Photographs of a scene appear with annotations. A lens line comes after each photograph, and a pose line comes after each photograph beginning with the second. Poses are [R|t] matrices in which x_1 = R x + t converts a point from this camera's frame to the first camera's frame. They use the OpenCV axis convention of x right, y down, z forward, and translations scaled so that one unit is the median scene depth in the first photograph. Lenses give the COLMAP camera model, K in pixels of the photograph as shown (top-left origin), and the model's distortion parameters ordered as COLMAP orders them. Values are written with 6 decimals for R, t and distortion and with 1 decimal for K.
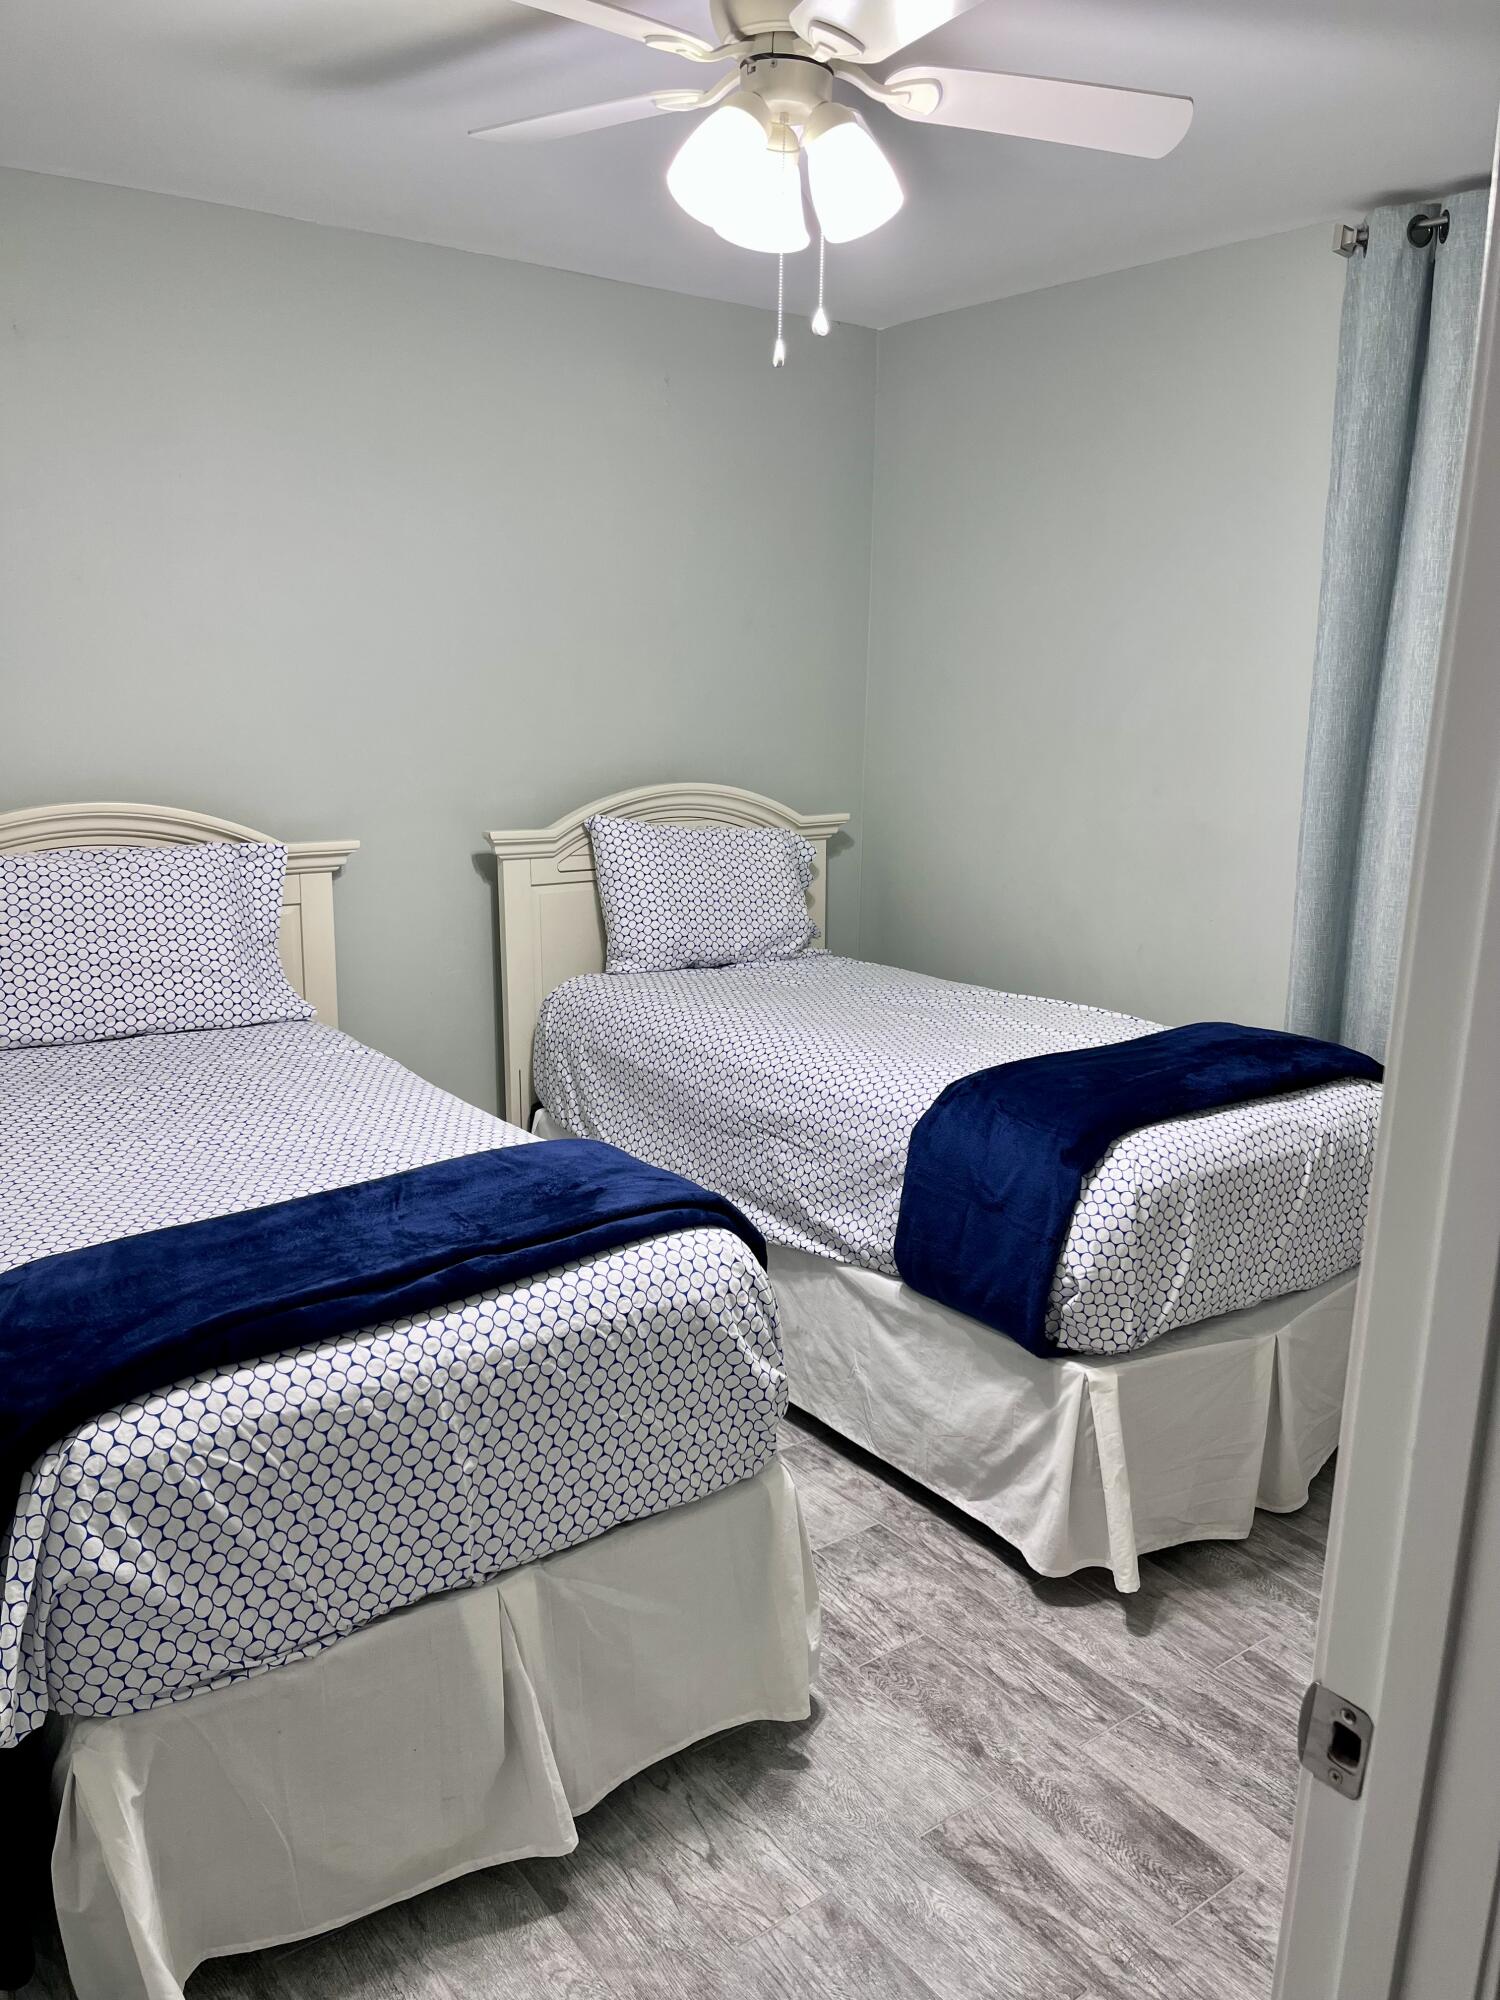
lens RADIAL K [[1498.8, 0, 745.4], [0, 1498.8, 1033.1], [0, 0, 1]] dist [0.059290, -0.087148]
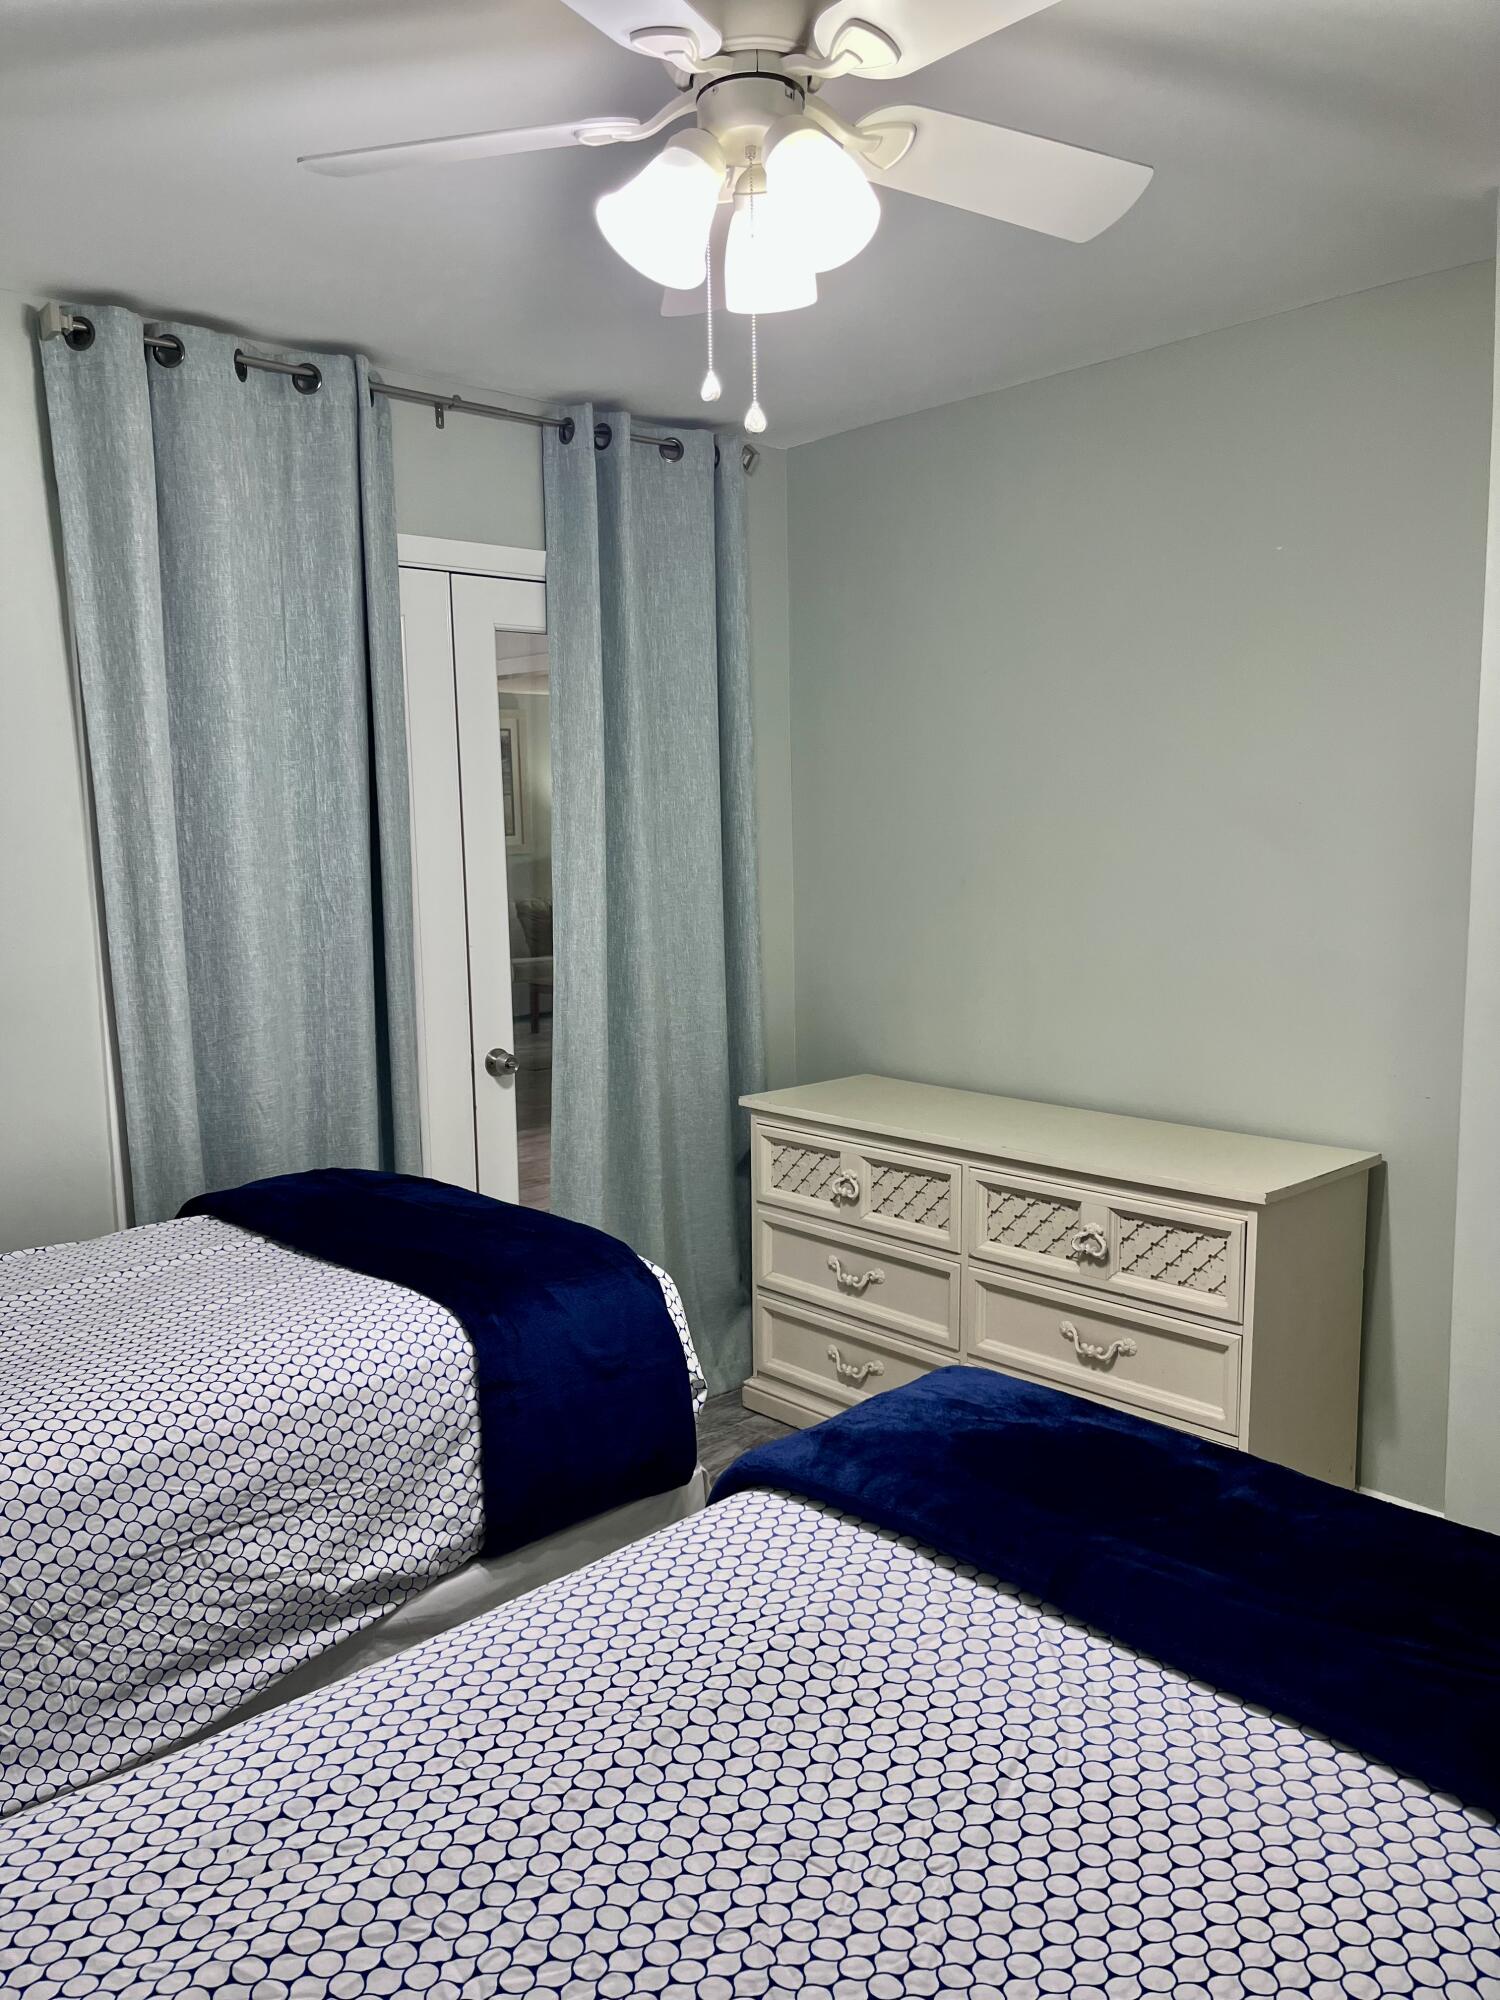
lens RADIAL K [[1498.8, 0, 745.4], [0, 1498.8, 1033.1], [0, 0, 1]] dist [0.059290, -0.087148]
pose [[-0.126623, -0.157642, 0.979344, -0.602548], [0.246811, 0.951236, 0.185028, -0.194774], [-0.960755, 0.265142, -0.081541, 0.810632]]
